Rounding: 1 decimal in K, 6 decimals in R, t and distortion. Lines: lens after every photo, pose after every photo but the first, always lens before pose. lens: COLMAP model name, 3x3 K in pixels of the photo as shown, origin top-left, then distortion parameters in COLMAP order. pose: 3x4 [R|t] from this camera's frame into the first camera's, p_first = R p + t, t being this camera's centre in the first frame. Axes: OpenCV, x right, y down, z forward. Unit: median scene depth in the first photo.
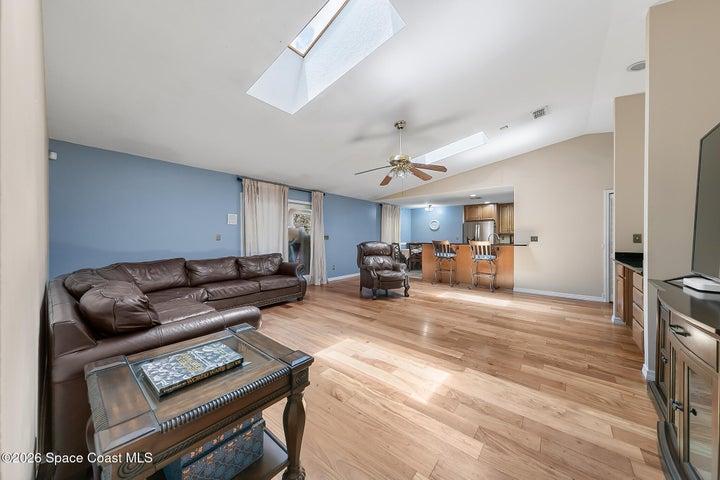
lens RADIAL K [[263.6, 0, 360.0], [0, 263.6, 240.0], [0, 0, 1]] dist [-0.000366, 0.000023]
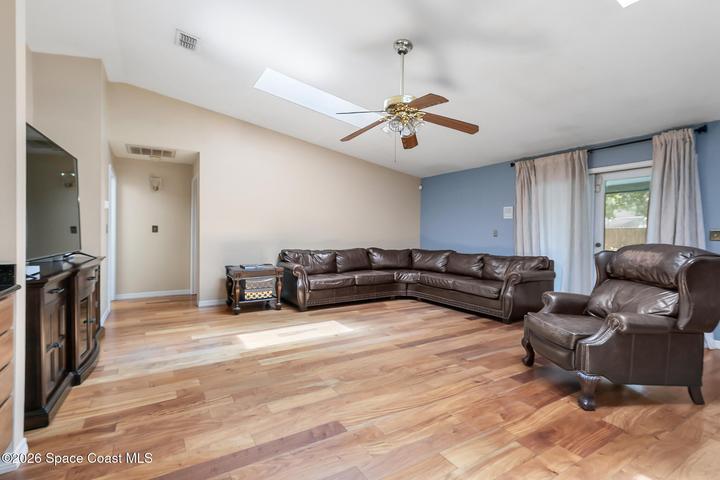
lens RADIAL K [[327.3, 0, 356.8], [0, 327.3, 236.7], [0, 0, 1]] dist [-0.000653, -0.000167]
pose [[-0.353433, 0.002801, -0.935456, 1.034896], [-0.021977, 0.999695, 0.011296, -0.000688], [0.935202, 0.024551, -0.353263, 1.342299]]
